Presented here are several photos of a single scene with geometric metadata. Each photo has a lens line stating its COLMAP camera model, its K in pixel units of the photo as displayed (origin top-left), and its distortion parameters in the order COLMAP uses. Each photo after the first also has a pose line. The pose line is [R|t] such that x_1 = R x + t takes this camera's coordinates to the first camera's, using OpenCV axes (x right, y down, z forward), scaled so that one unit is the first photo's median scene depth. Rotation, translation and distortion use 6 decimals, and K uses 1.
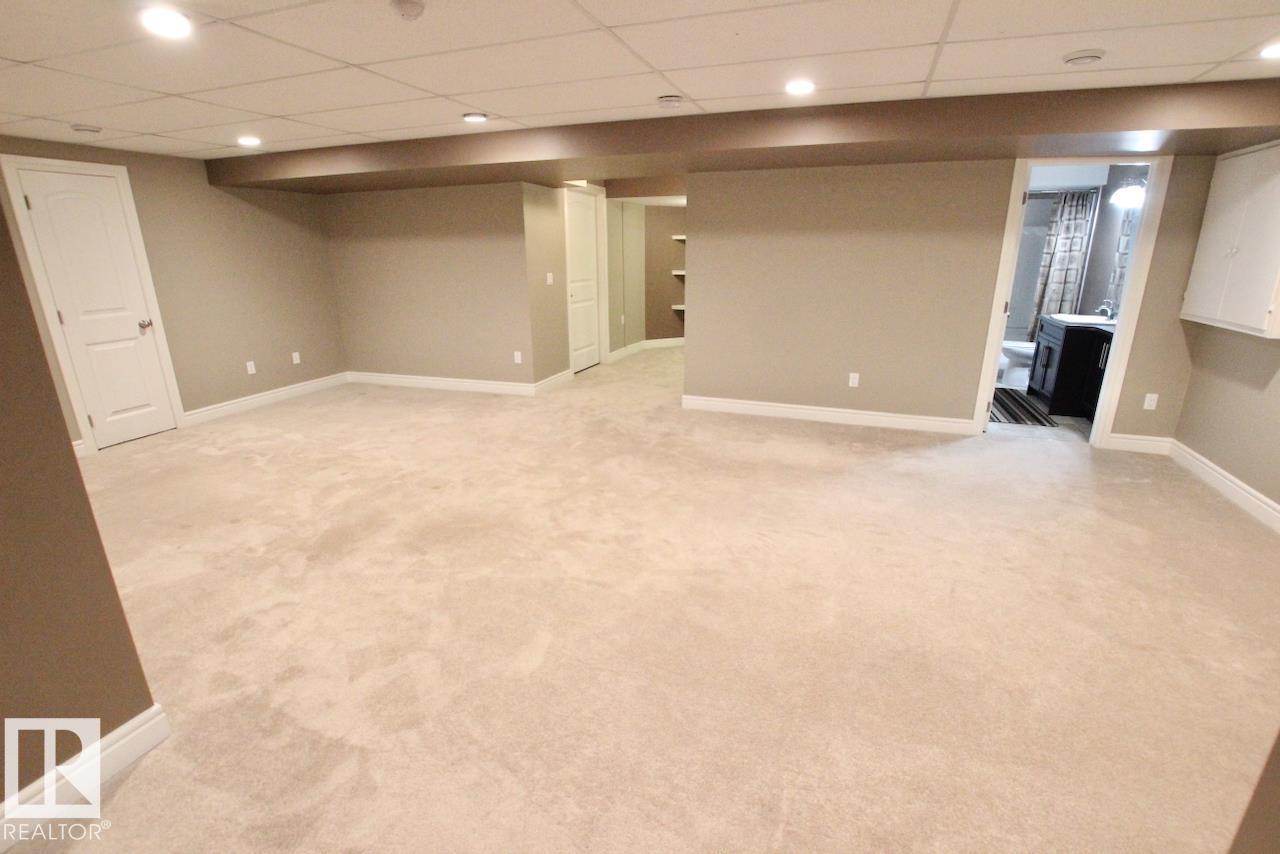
lens RADIAL K [[591.0, 0, 647.0], [0, 591.0, 427.9], [0, 0, 1]] dist [-0.033832, 0.003021]
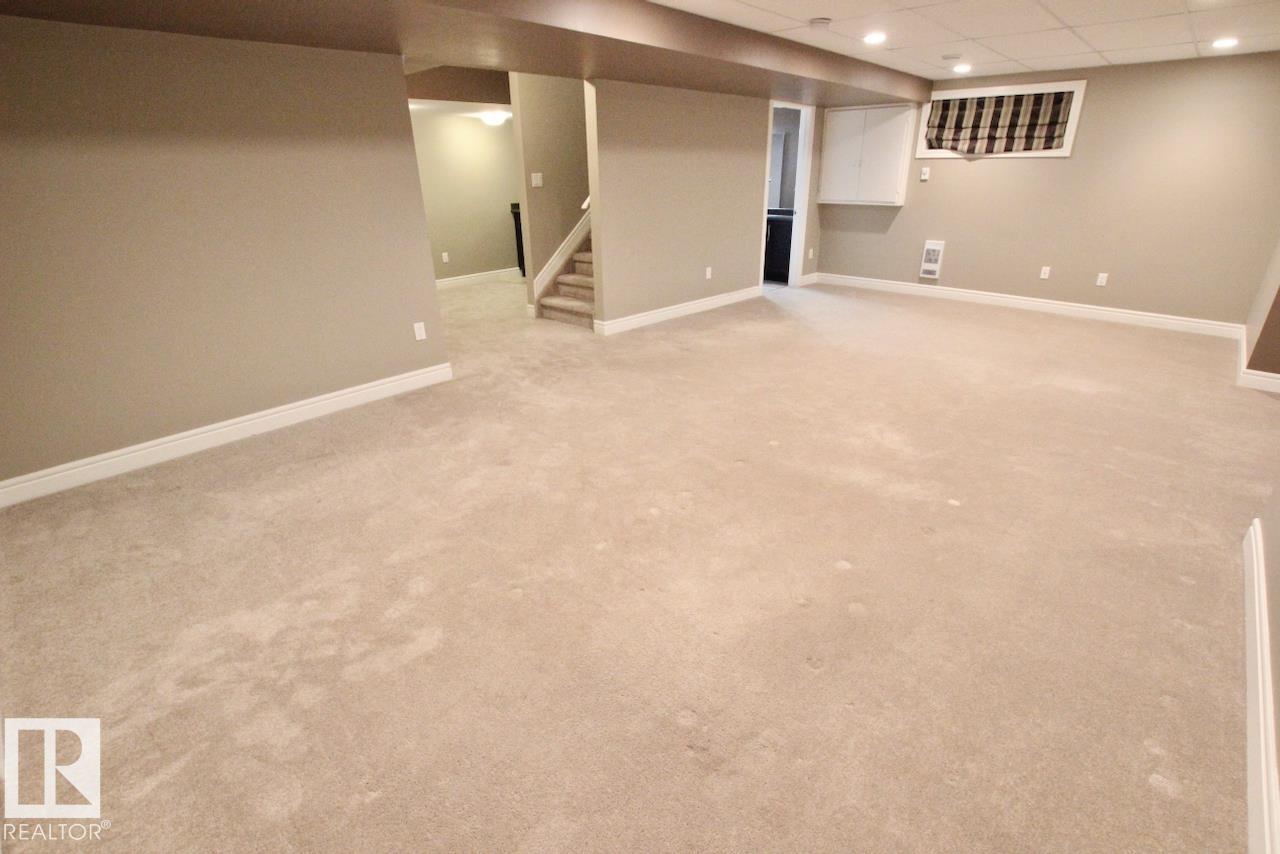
lens RADIAL K [[591.0, 0, 640.5], [0, 591.0, 433.4], [0, 0, 1]] dist [-0.033832, 0.003021]
pose [[0.404218, -0.376772, 0.833457, -1.038576], [0.272687, 0.919422, 0.283383, -0.191537], [-0.873069, 0.112724, 0.474387, 0.670701]]
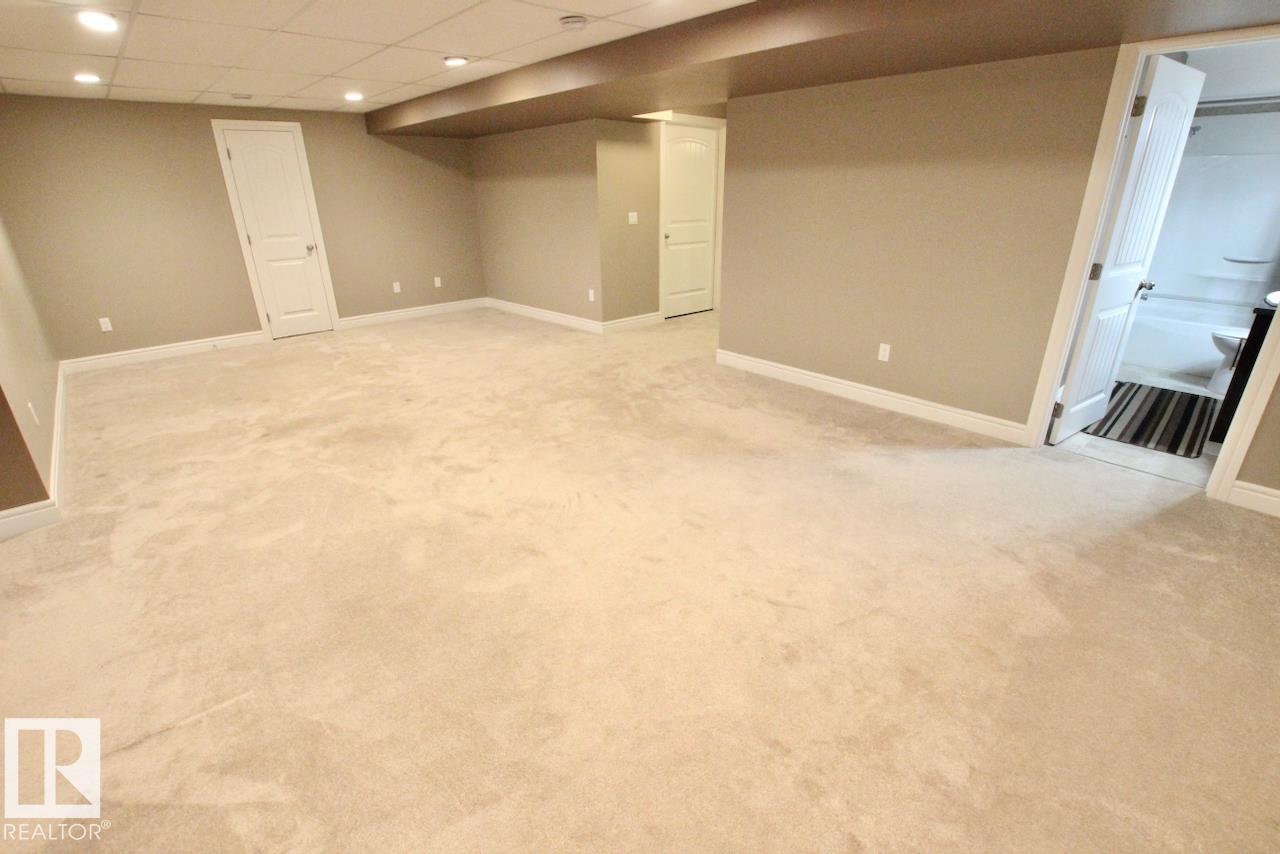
lens RADIAL K [[591.0, 0, 641.3], [0, 591.0, 426.7], [0, 0, 1]] dist [-0.033832, 0.003021]
pose [[0.886994, 0.169217, -0.429660, 0.493037], [-0.129865, 0.984297, 0.119560, -0.040108], [0.443144, -0.050251, 0.895041, 0.145053]]
